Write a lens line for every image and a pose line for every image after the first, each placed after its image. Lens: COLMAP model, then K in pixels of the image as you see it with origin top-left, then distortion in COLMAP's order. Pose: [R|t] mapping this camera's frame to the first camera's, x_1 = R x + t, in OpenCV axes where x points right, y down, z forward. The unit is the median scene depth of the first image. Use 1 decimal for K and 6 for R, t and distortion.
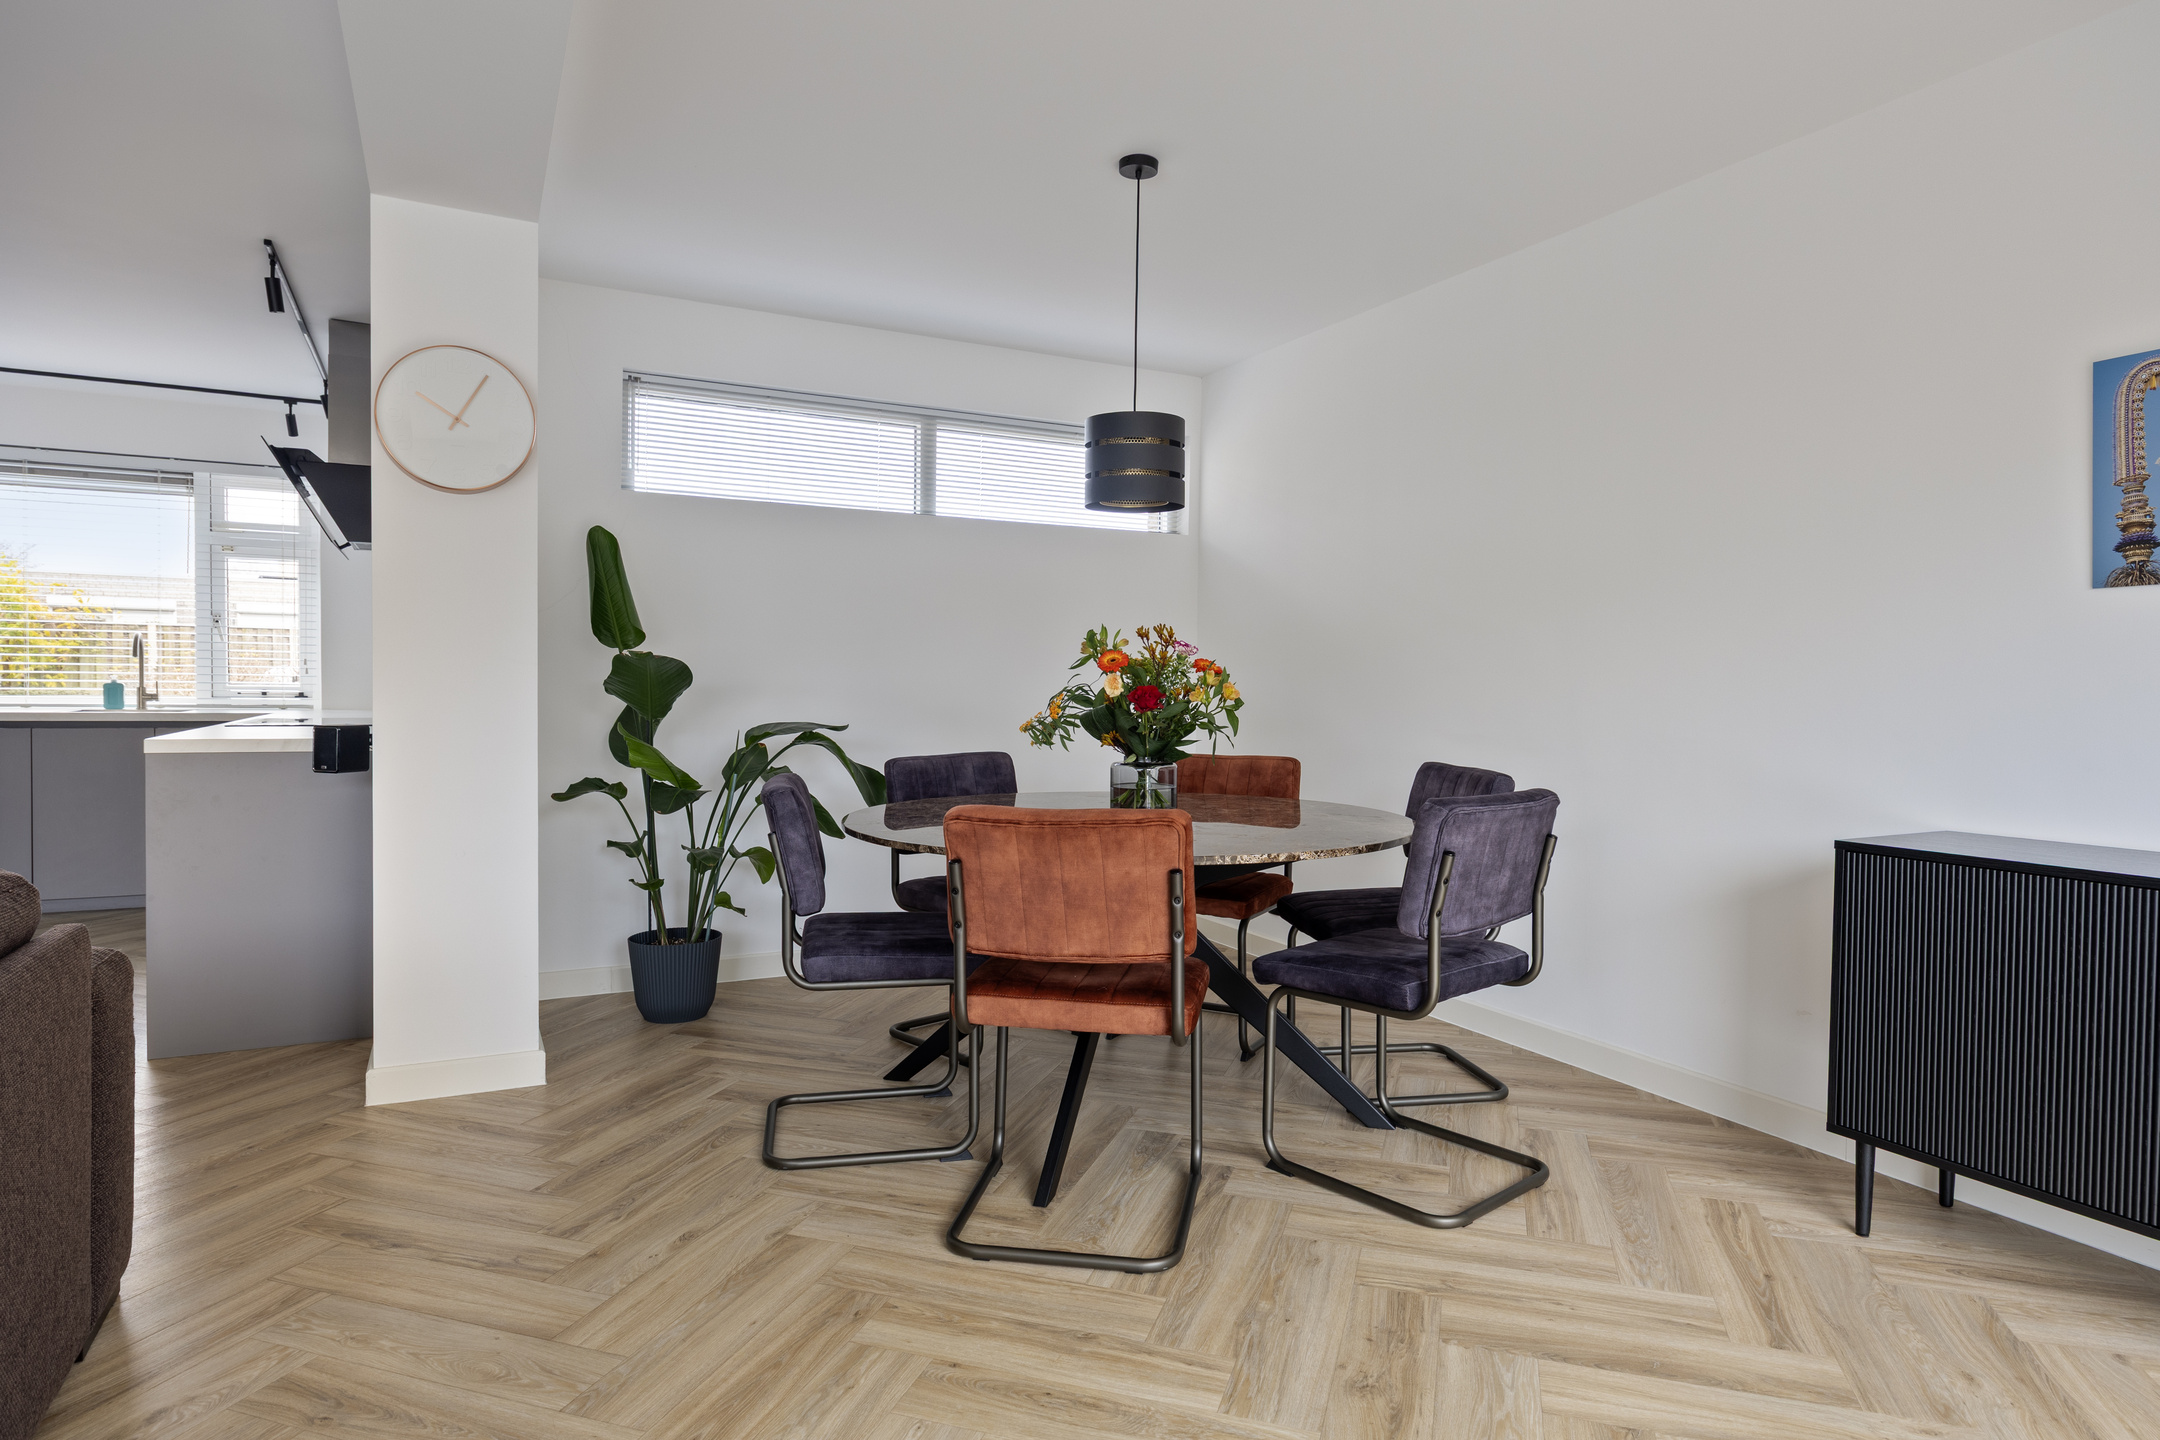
lens RADIAL K [[1227.2, 0, 1117.6], [0, 1227.2, 719.6], [0, 0, 1]] dist [-0.006562, -0.000480]
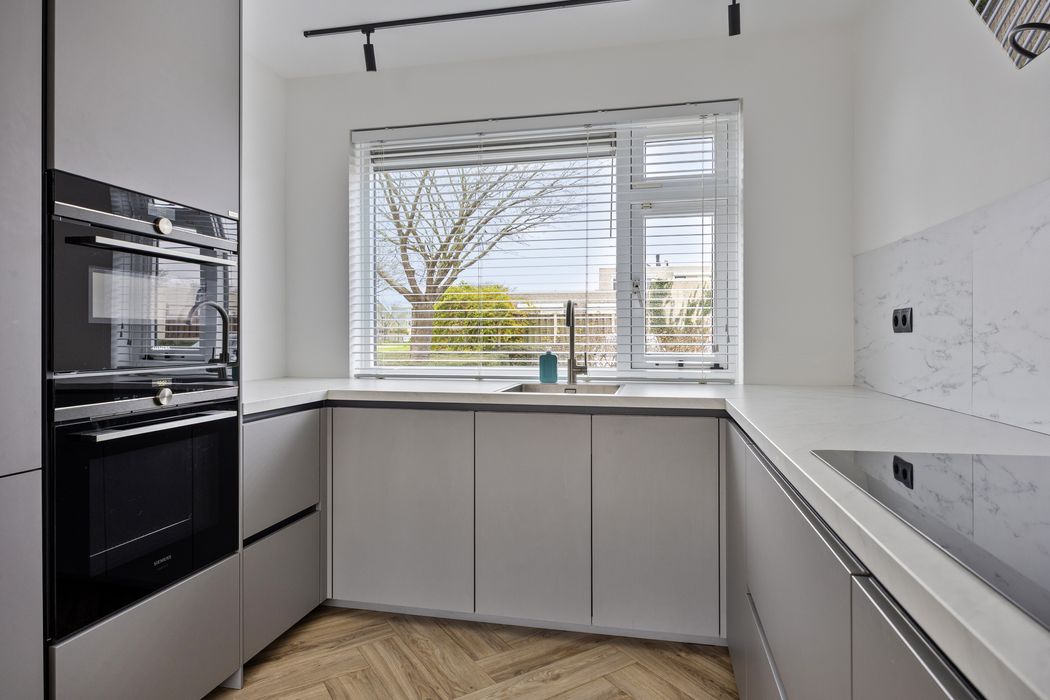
lens RADIAL K [[589.9, 0, 533.2], [0, 589.9, 344.4], [0, 0, 1]] dist [-0.011523, -0.000737]
pose [[0.763938, -0.005466, -0.645267, -0.534639], [-0.008981, 0.999777, -0.019101, -0.028592], [0.645228, 0.020387, 0.763718, 0.641509]]
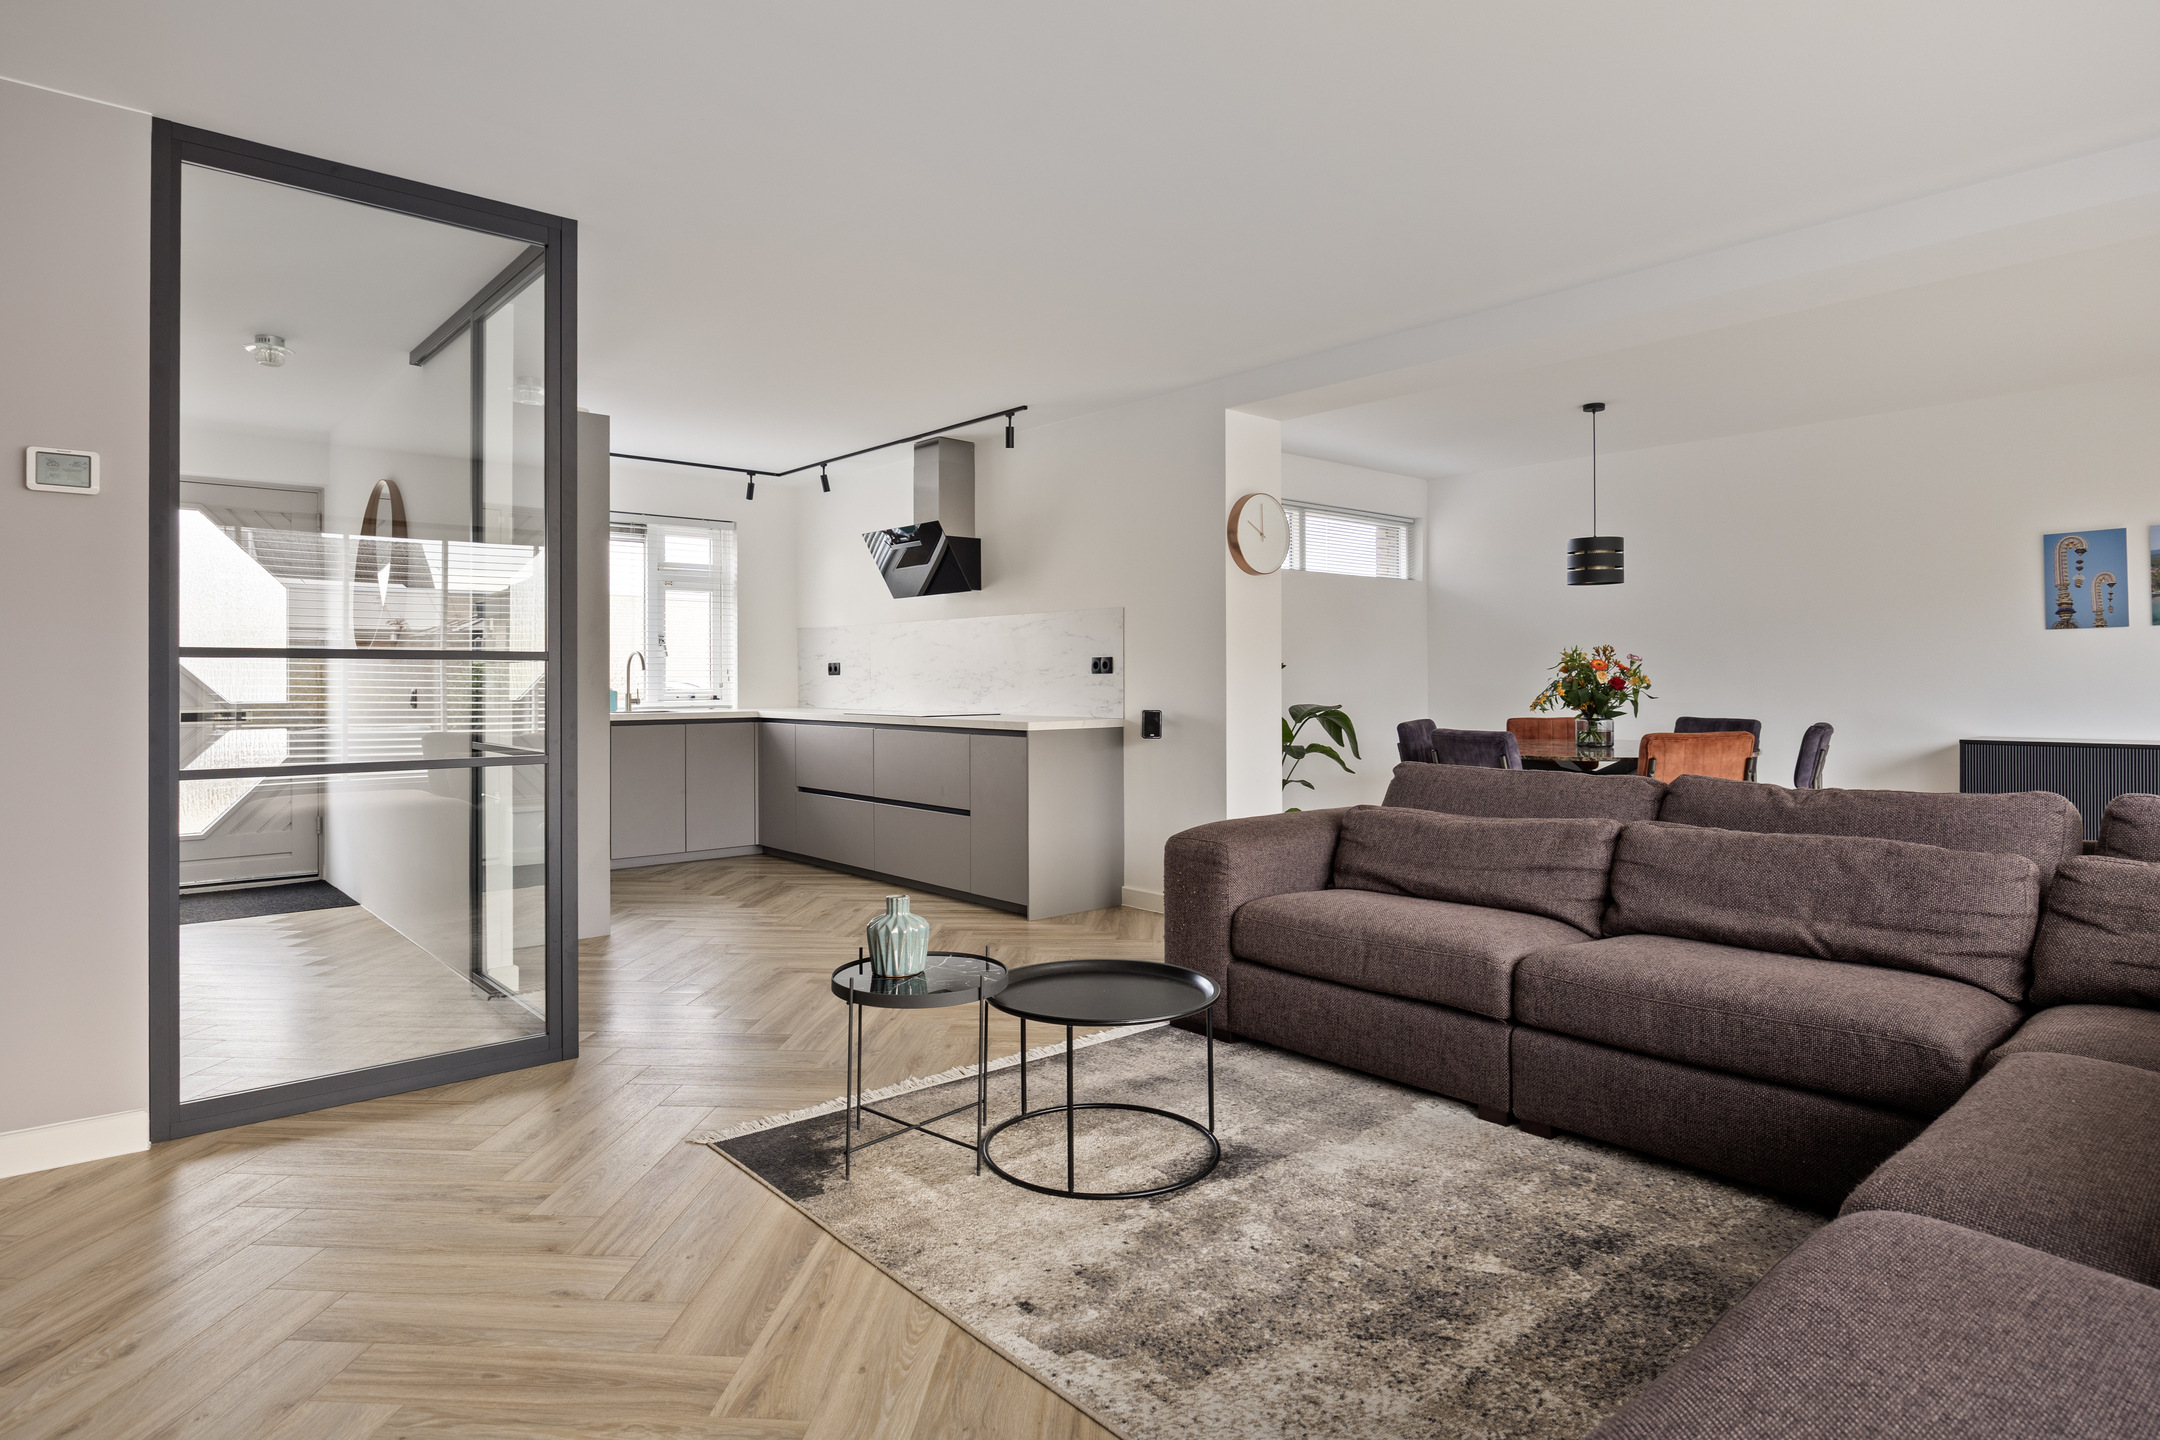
lens RADIAL K [[1181.5, 0, 1101.1], [0, 1181.5, 680.8], [0, 0, 1]] dist [-0.005591, -0.000108]
pose [[0.970723, -0.016630, 0.239626, -0.616252], [0.023219, 0.999425, -0.024701, 0.002143], [-0.239078, 0.029542, 0.970551, -0.311522]]
